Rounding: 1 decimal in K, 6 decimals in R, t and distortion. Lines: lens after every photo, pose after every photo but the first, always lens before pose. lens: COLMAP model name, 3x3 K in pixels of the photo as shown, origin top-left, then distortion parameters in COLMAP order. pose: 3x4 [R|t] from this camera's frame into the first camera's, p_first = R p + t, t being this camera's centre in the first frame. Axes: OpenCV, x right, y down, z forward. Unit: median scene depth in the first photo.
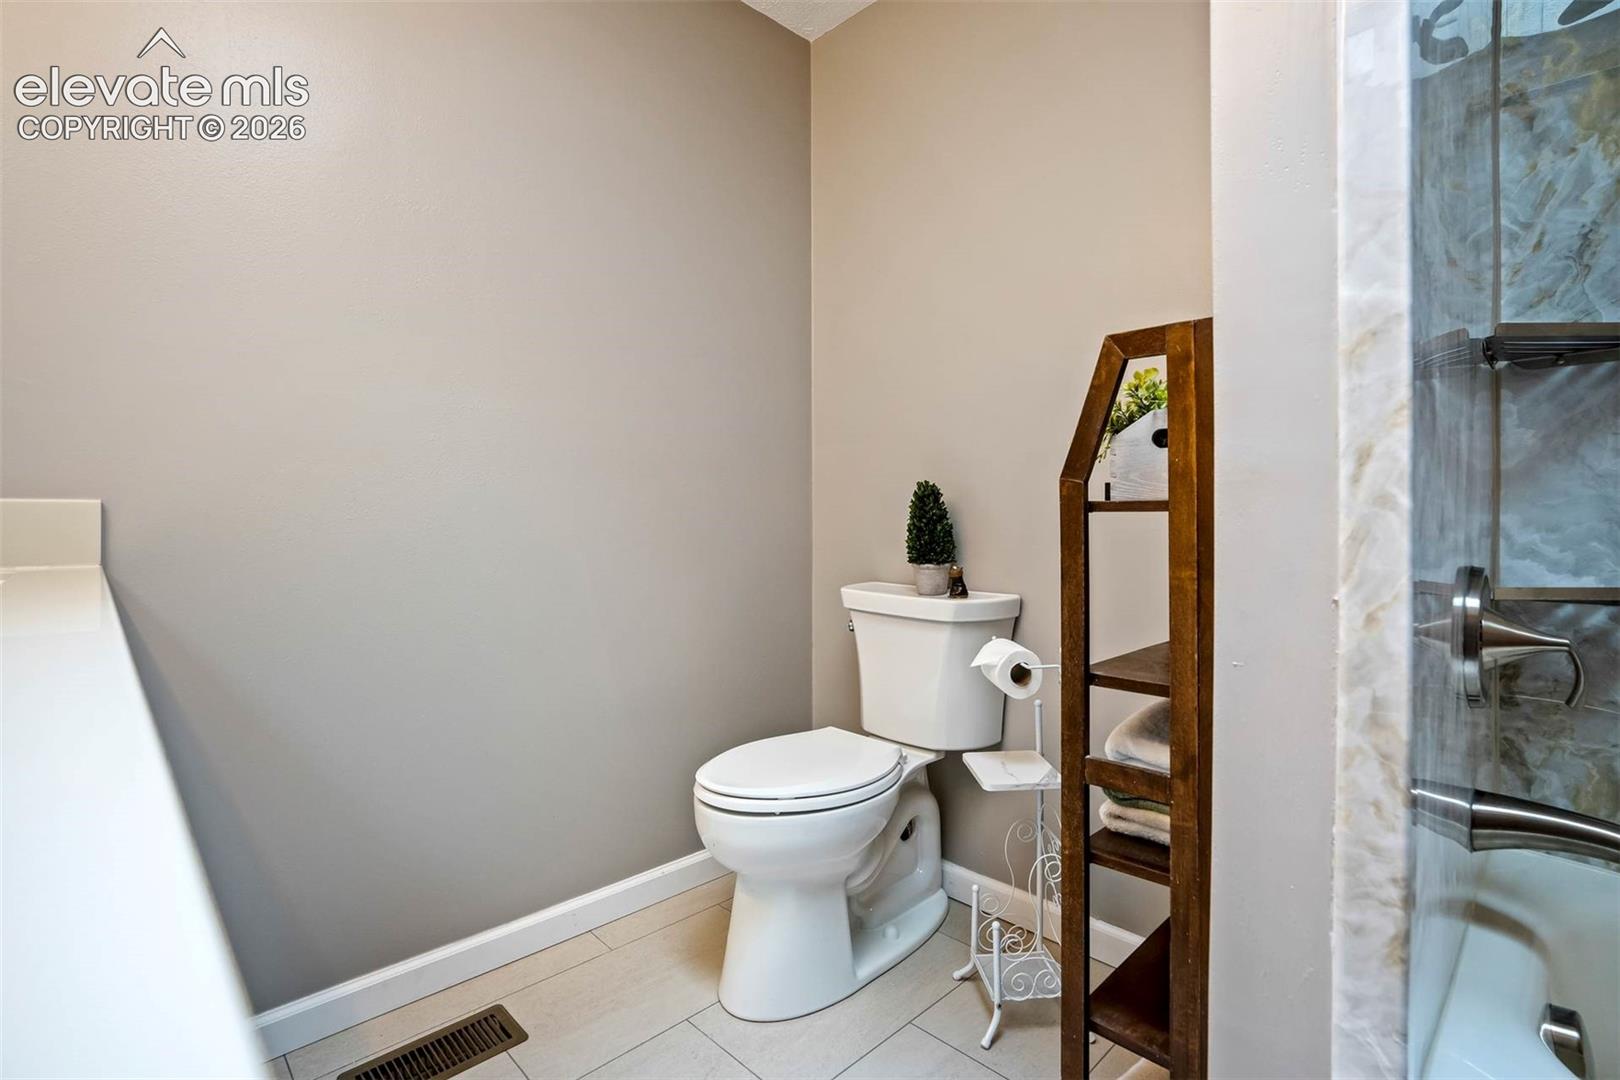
lens RADIAL K [[757.9, 0, 804.6], [0, 757.9, 510.8], [0, 0, 1]] dist [-0.000511, -0.000115]
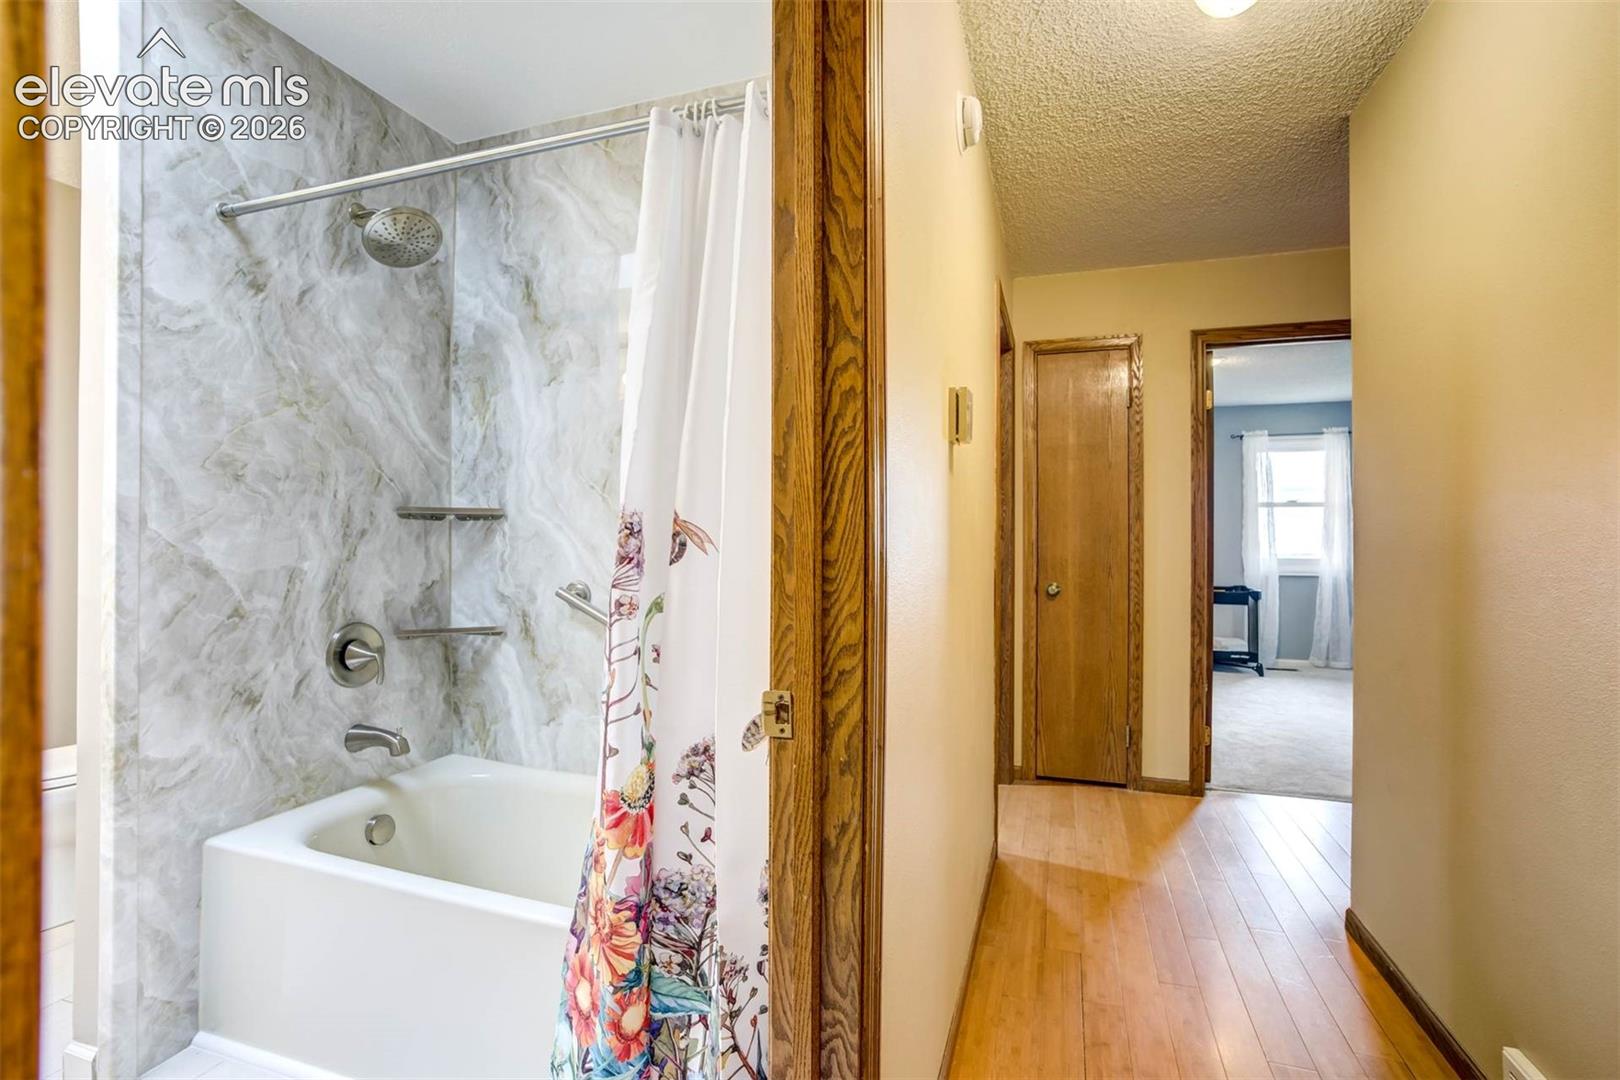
lens RADIAL K [[753.4, 0, 807.8], [0, 753.4, 538.1], [0, 0, 1]] dist [-0.061080, 0.027139]
pose [[0.890576, 0.004326, 0.454815, 0.888875], [-0.005841, 0.999981, 0.001926, -0.151435], [-0.454798, -0.004372, 0.890584, -1.236823]]
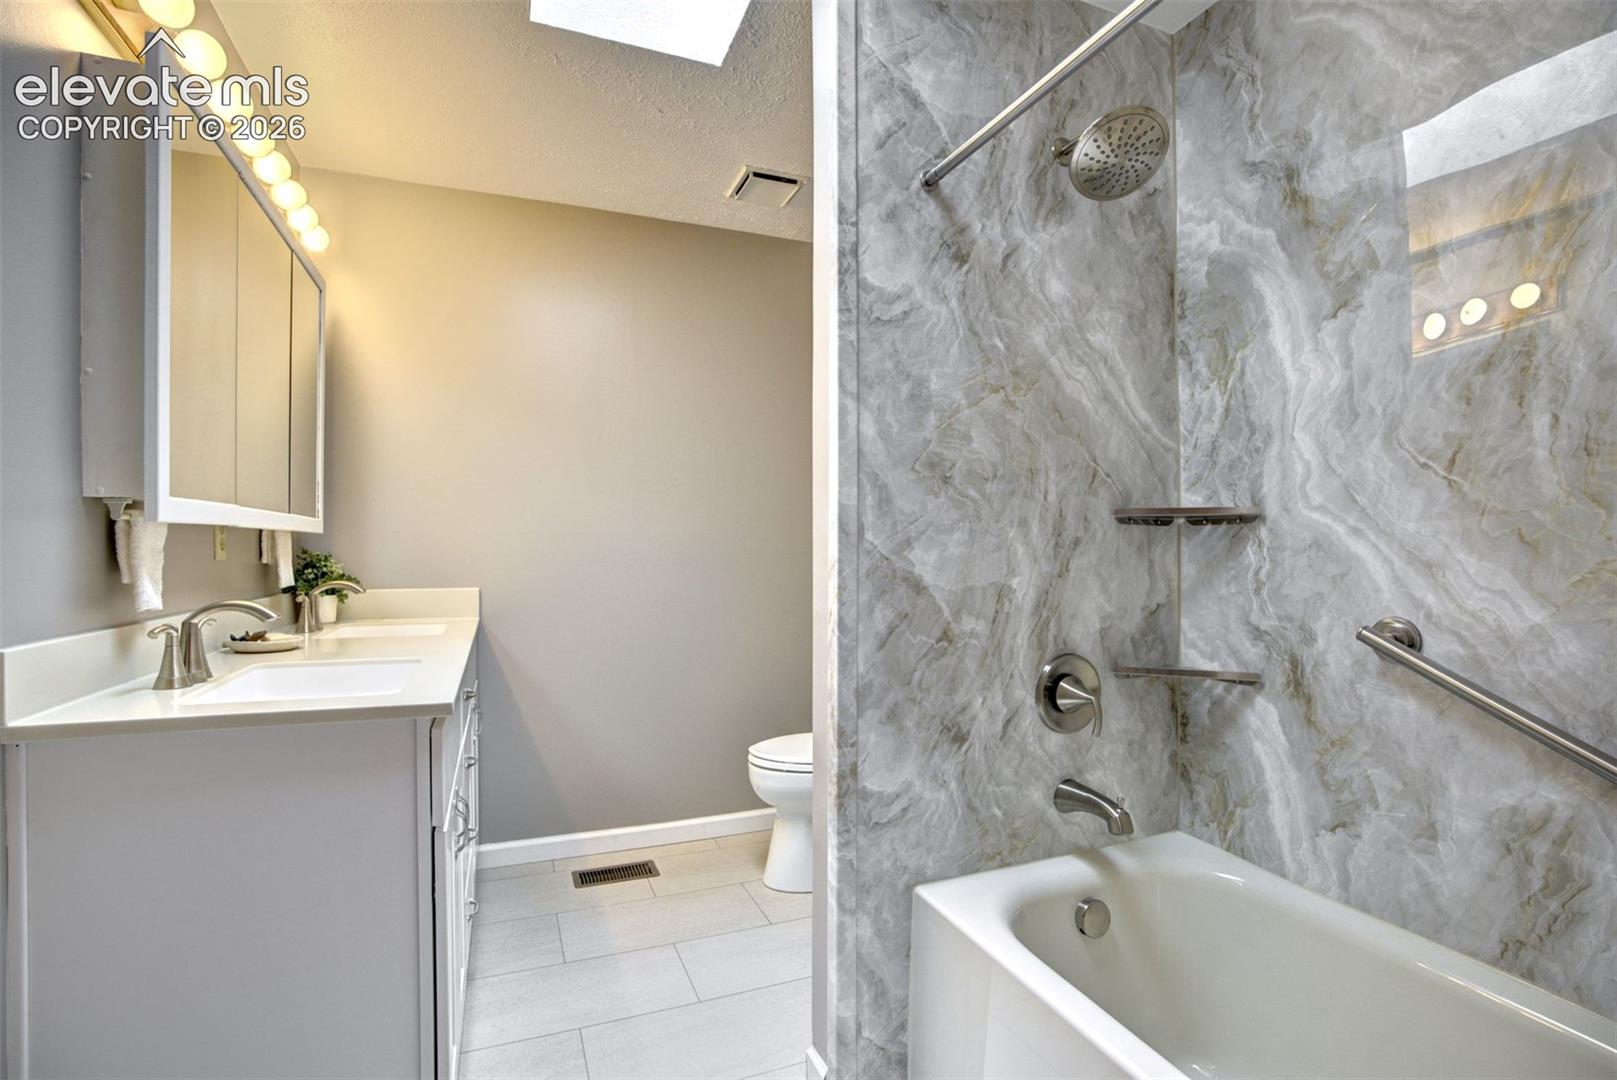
lens RADIAL K [[752.1, 0, 806.3], [0, 752.1, 538.1], [0, 0, 1]] dist [-0.061080, 0.027139]
pose [[0.929062, -0.001721, -0.369919, 0.793296], [-0.000102, 0.999988, -0.004908, -0.155684], [0.369923, 0.004597, 0.929051, -0.697050]]
